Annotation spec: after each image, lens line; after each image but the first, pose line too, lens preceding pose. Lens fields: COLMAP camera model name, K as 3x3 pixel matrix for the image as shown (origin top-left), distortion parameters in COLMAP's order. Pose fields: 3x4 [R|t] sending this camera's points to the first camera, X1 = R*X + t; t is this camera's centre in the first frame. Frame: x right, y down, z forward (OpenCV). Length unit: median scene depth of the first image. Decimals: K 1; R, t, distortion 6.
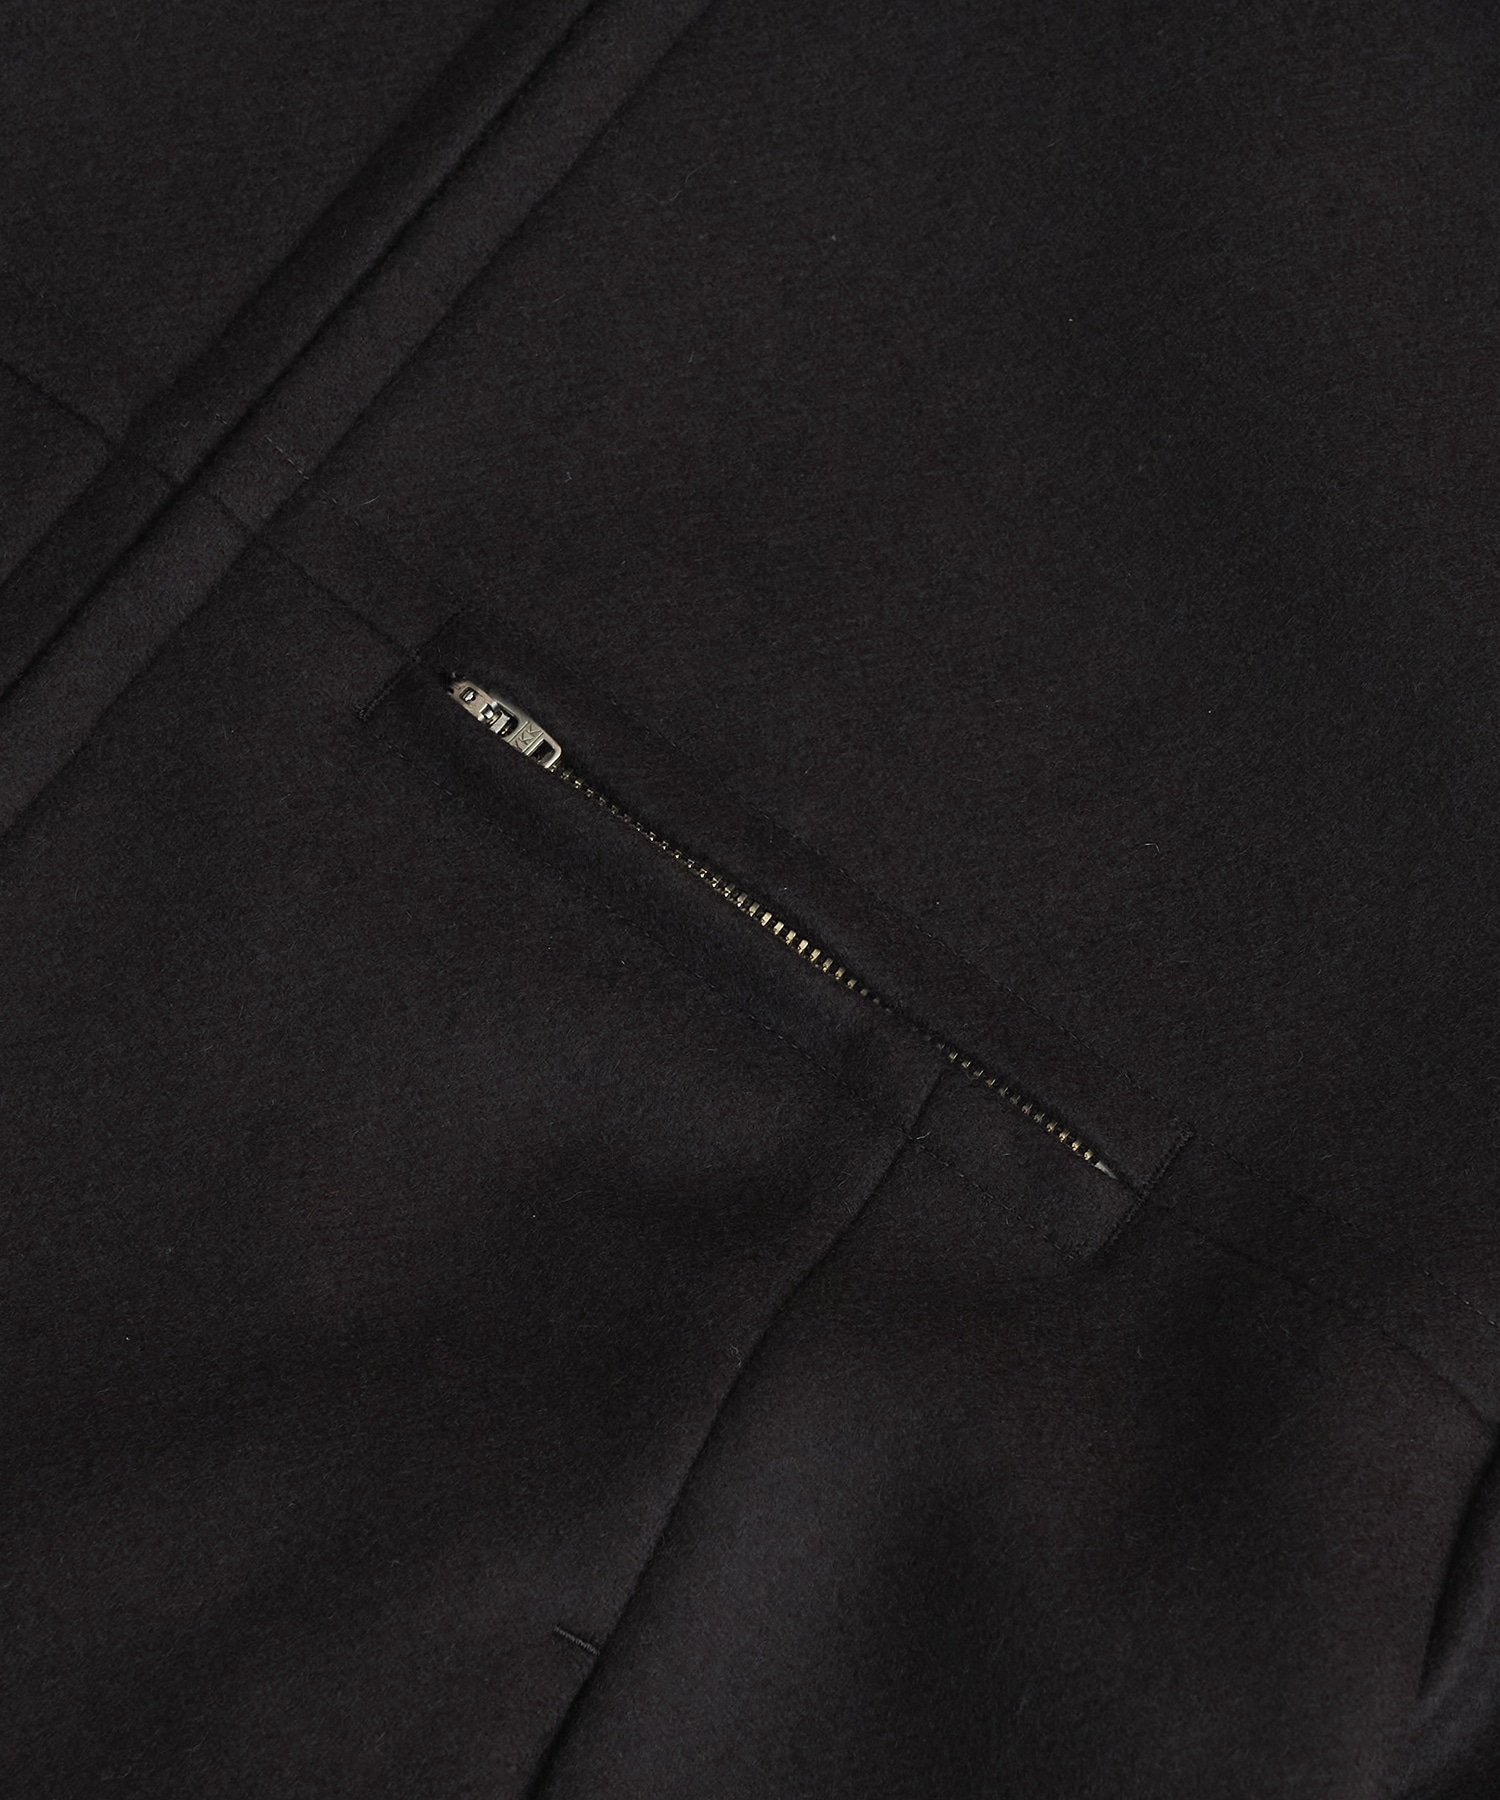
lens RADIAL K [[3524.3, 0, 750.0], [0, 3524.3, 900.0], [0, 0, 1]] dist [0.001833, -0.906528]
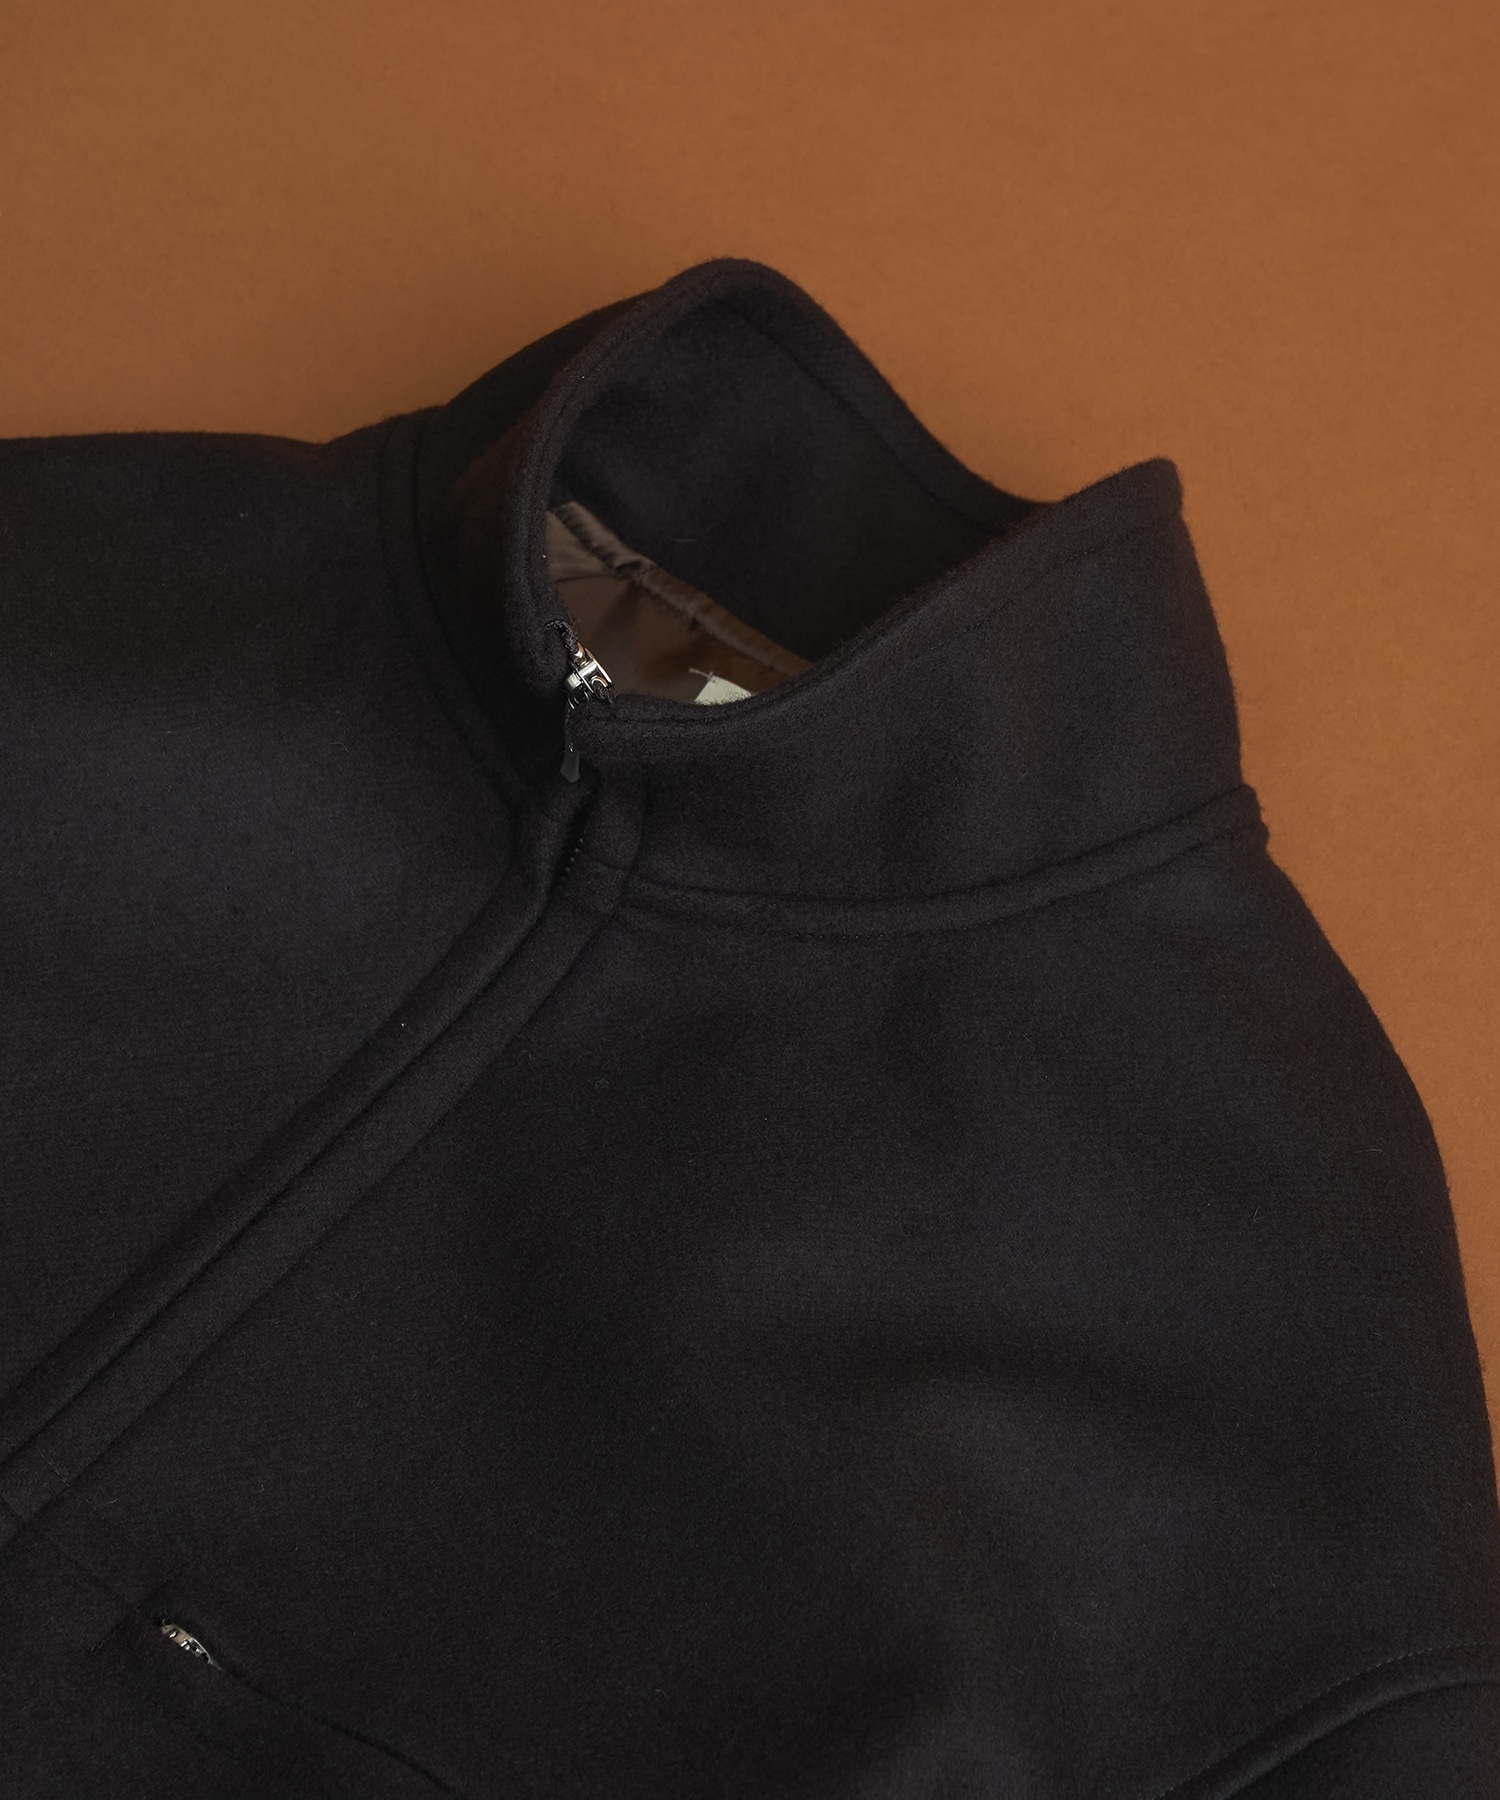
lens RADIAL K [[3524.3, 0, 750.0], [0, 3524.3, 900.0], [0, 0, 1]] dist [0.001833, -0.906528]
pose [[0.999740, 0.019242, 0.012236, 0.113481], [-0.010520, 0.865278, -0.501183, 0.355984], [-0.020231, 0.500924, 0.865255, -0.275901]]
